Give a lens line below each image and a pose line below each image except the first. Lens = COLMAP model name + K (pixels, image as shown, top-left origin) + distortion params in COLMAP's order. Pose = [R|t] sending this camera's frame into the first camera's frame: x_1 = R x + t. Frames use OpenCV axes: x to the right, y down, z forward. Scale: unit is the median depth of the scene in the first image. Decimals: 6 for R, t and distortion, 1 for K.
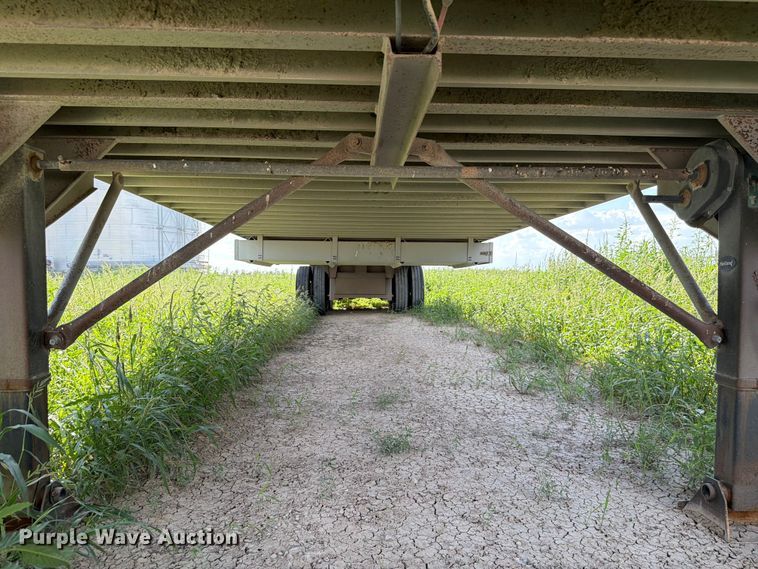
lens RADIAL K [[528.8, 0, 379.0], [0, 528.8, 284.5], [0, 0, 1]] dist [0.083633, -0.123252]
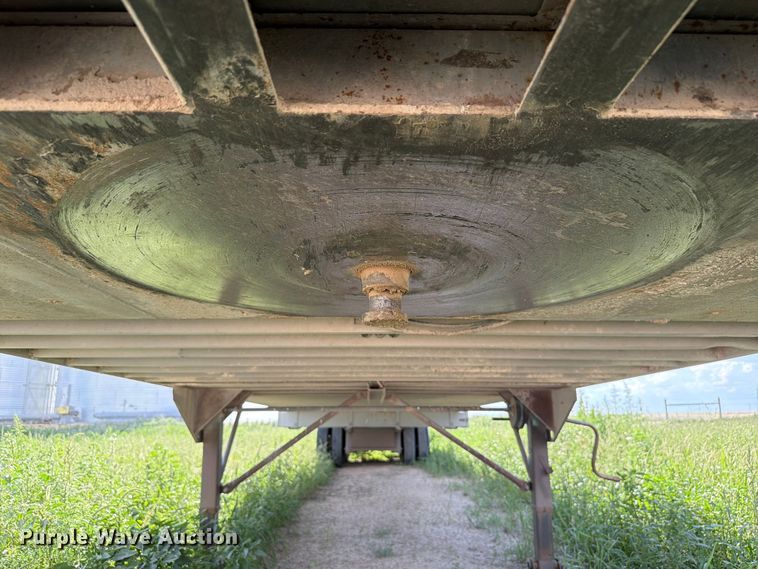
lens RADIAL K [[528.8, 0, 379.0], [0, 528.8, 284.5], [0, 0, 1]] dist [0.083633, -0.123252]
pose [[0.999442, -0.017570, -0.028392, 0.022855], [0.009453, 0.964458, -0.264067, -0.024747], [0.032022, 0.263651, 0.964086, -0.269985]]
